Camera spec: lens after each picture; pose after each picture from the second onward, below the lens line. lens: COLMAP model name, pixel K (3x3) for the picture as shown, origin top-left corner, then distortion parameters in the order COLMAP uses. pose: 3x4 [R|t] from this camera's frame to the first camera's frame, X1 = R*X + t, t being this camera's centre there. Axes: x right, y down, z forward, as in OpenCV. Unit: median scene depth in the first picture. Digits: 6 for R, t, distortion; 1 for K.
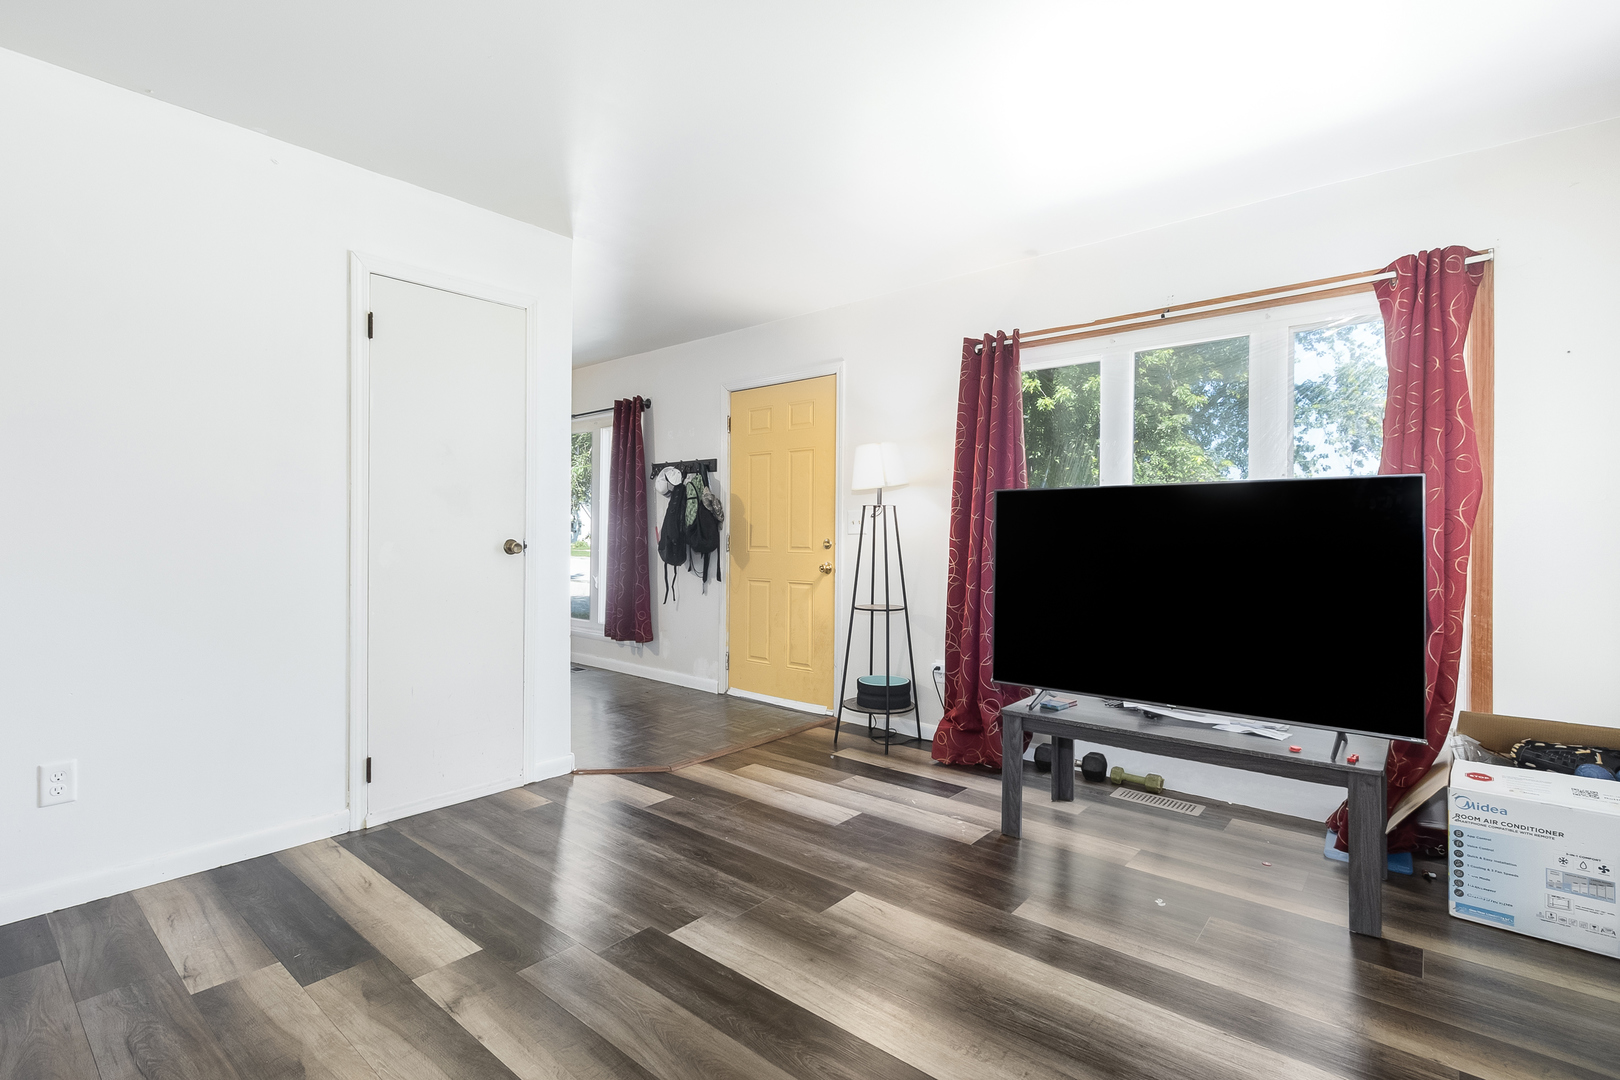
lens RADIAL K [[747.9, 0, 812.7], [0, 747.9, 535.1], [0, 0, 1]] dist [-0.000304, -0.000553]
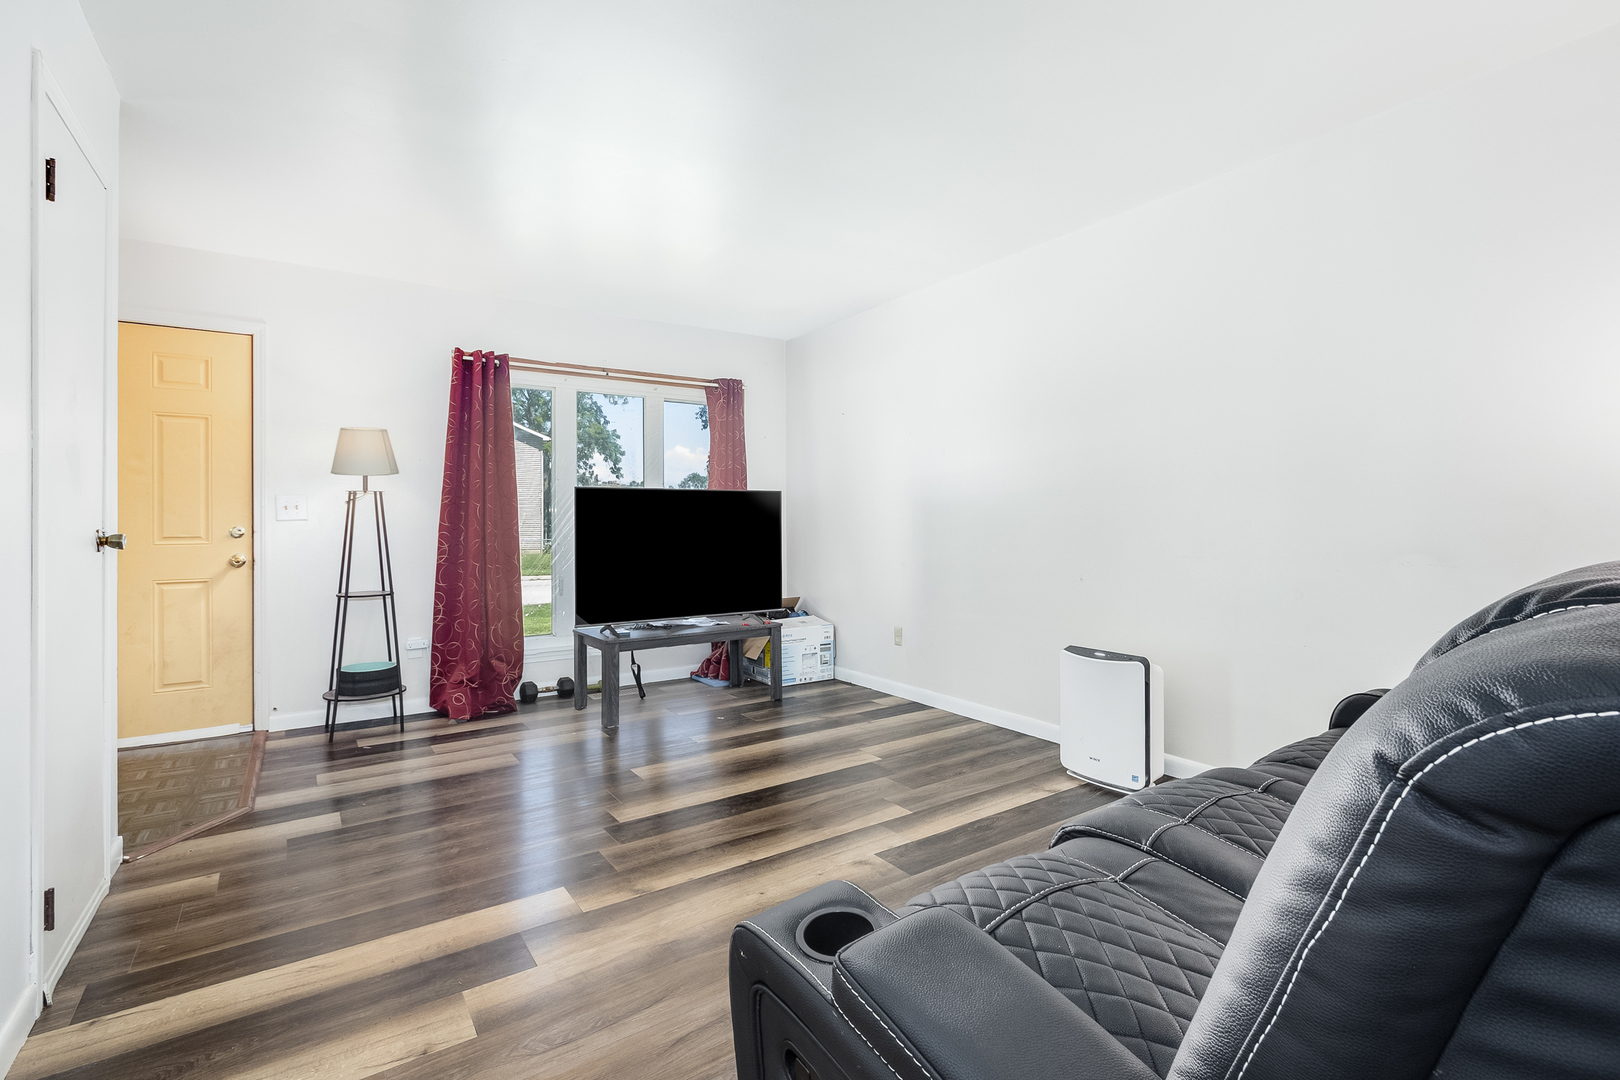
lens RADIAL K [[744.5, 0, 812.8], [0, 744.5, 528.4], [0, 0, 1]] dist [-0.006158, -0.000886]
pose [[0.260371, -0.015776, 0.965380, -0.789126], [0.006118, 0.999873, 0.014690, -0.000987], [-0.965489, 0.002081, 0.260435, 0.191157]]
